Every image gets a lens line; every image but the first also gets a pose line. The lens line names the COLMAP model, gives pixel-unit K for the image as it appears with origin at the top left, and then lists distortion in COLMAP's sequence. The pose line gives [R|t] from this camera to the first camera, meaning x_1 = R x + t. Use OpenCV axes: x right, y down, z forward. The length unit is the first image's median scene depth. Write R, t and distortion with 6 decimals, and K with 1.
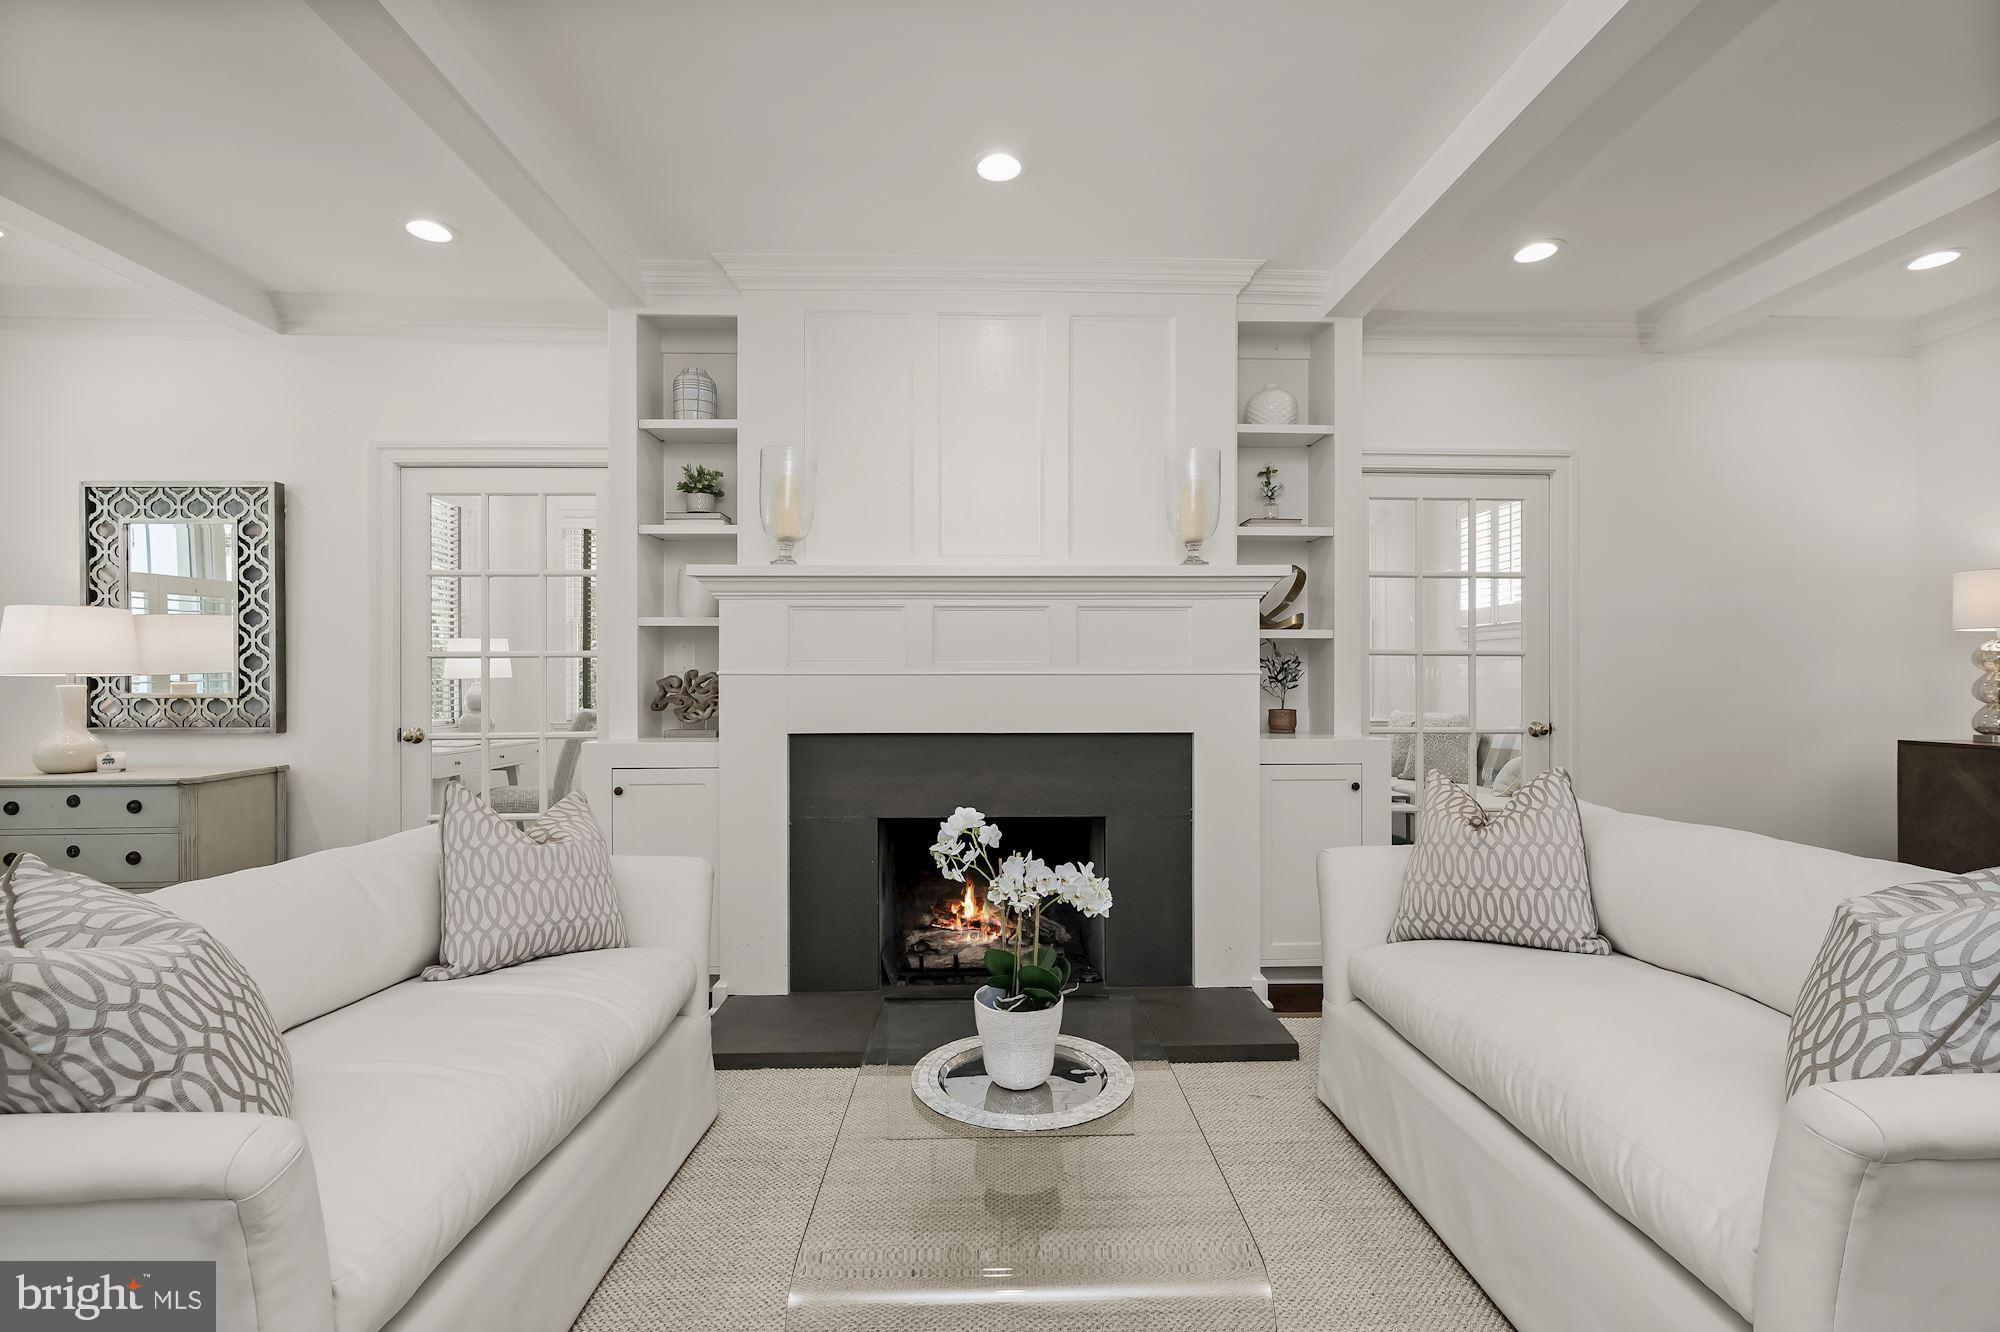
lens RADIAL K [[872.9, 0, 1023.7], [0, 872.9, 673.4], [0, 0, 1]] dist [0.000000, -0.000177]
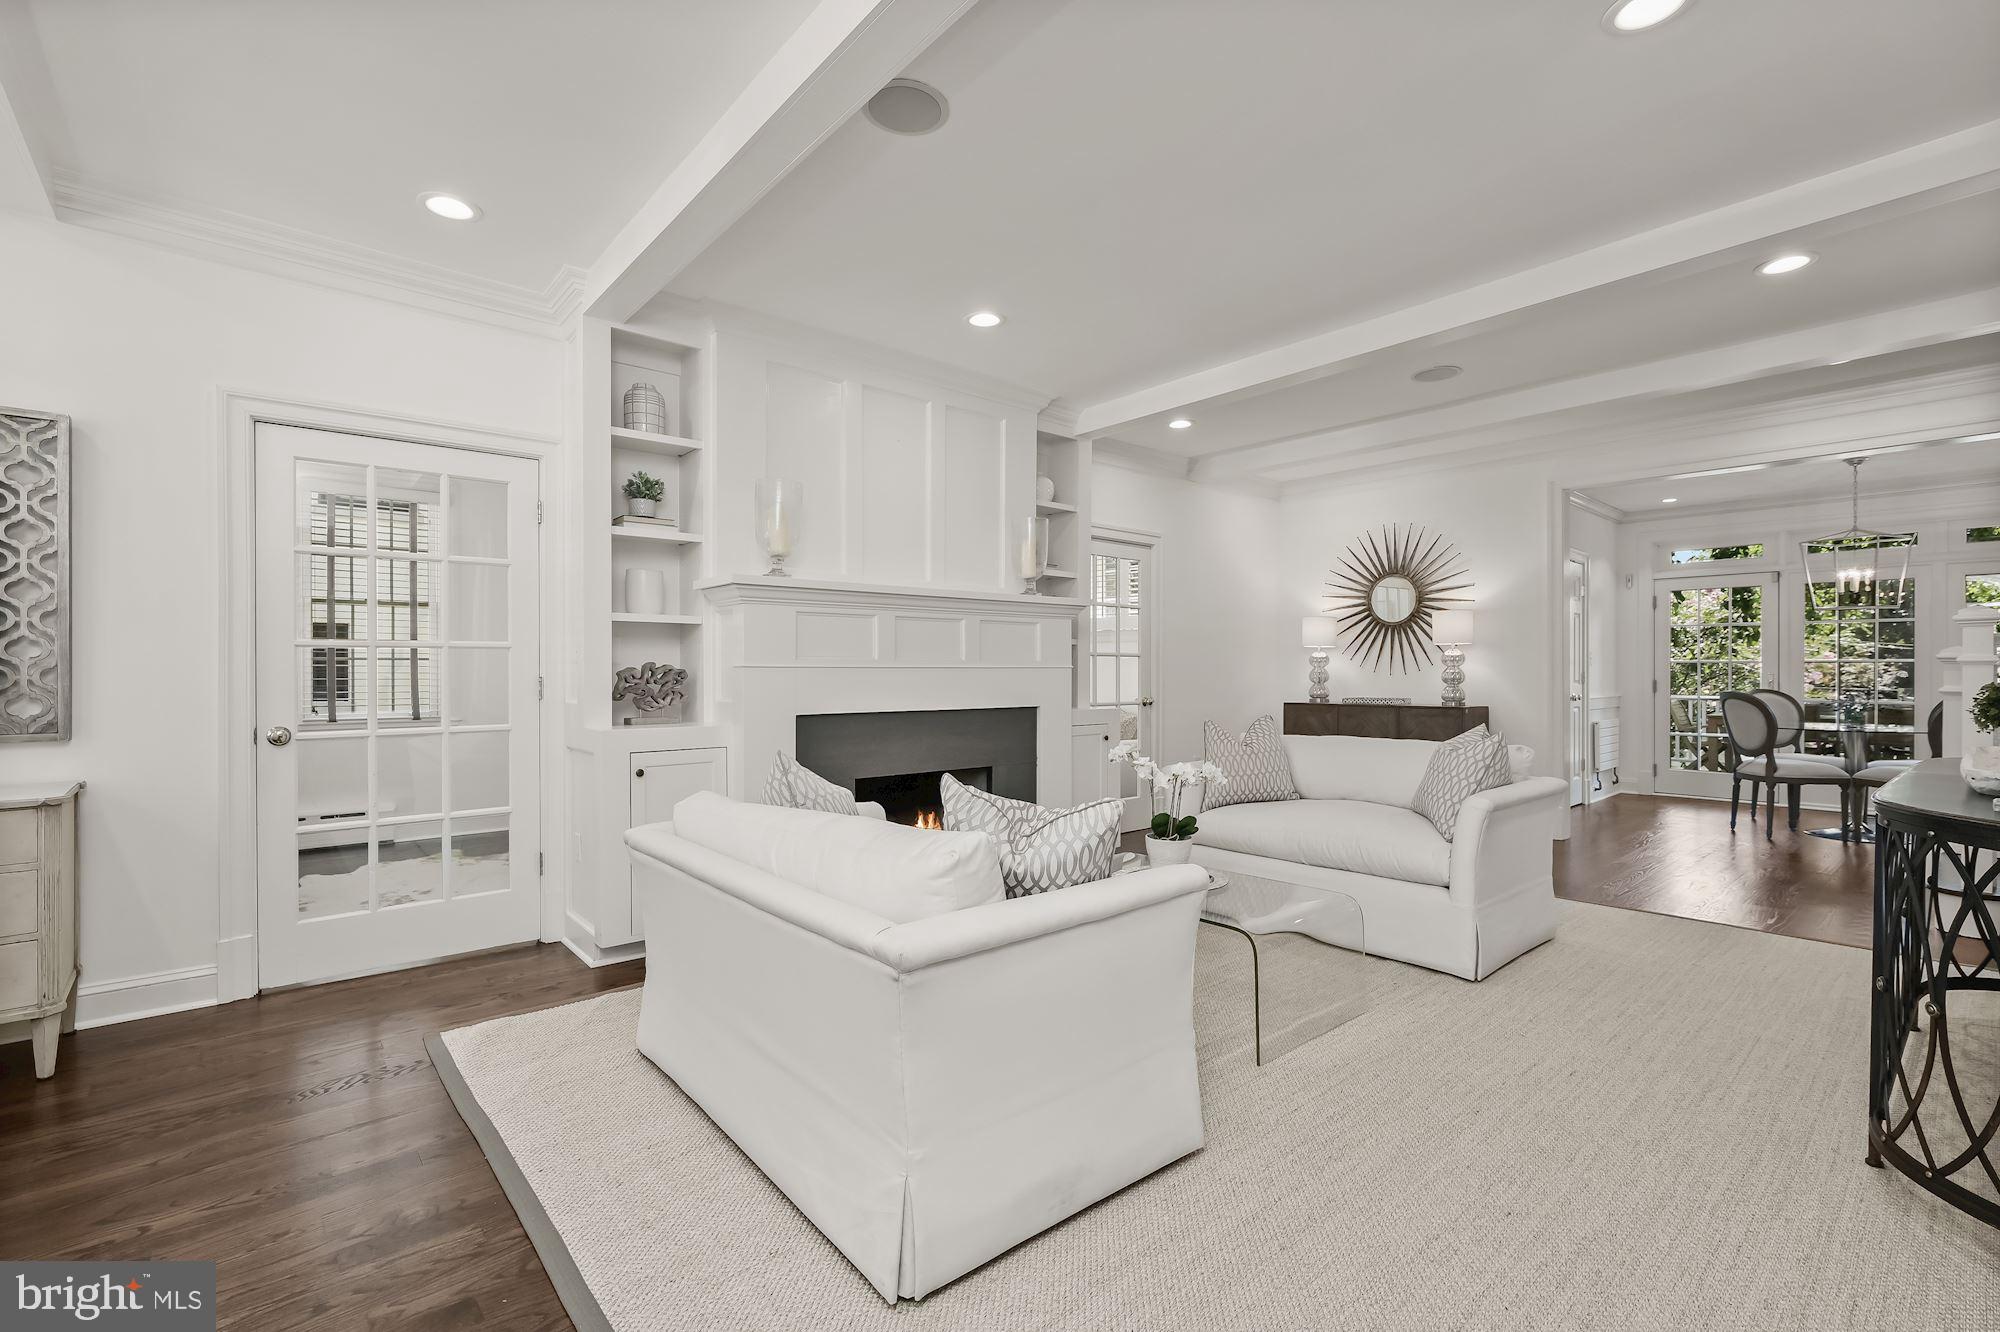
lens RADIAL K [[881.9, 0, 1007.1], [0, 881.9, 670.9], [0, 0, 1]] dist [-0.001162, 0.000083]
pose [[0.770427, -0.000150, 0.637529, -0.727875], [-0.006228, 0.999950, 0.007762, -0.004830], [-0.637498, -0.009951, 0.770387, -0.125657]]
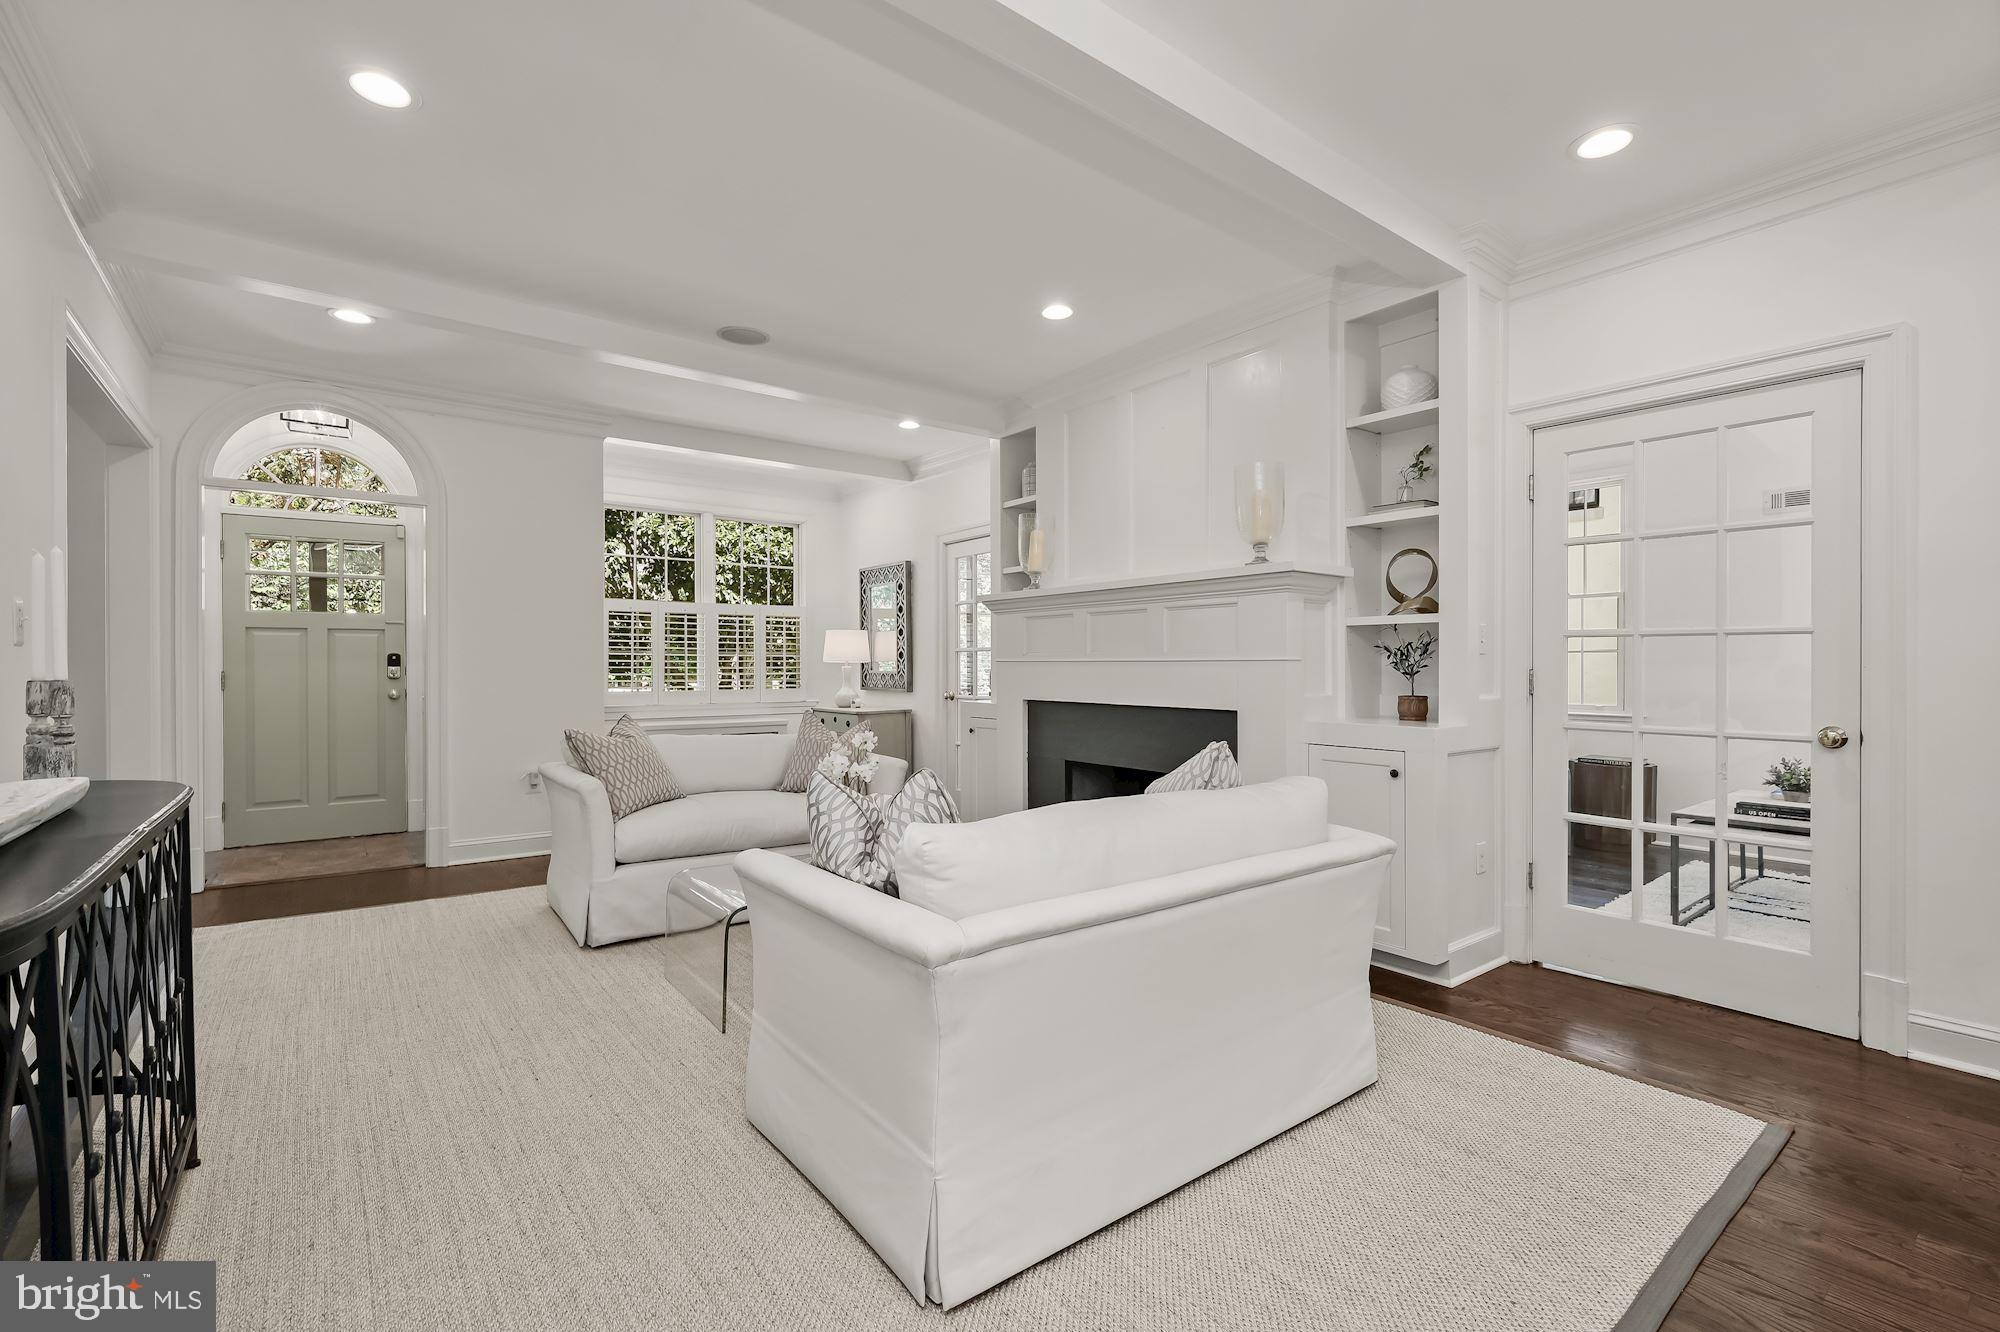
lens RADIAL K [[881.9, 0, 1007.1], [0, 881.9, 670.9], [0, 0, 1]] dist [-0.001162, 0.000083]
pose [[0.581888, 0.007245, -0.813237, 0.854852], [0.008531, 0.999851, 0.015011, -0.005297], [0.813224, -0.015672, 0.581740, 0.052391]]
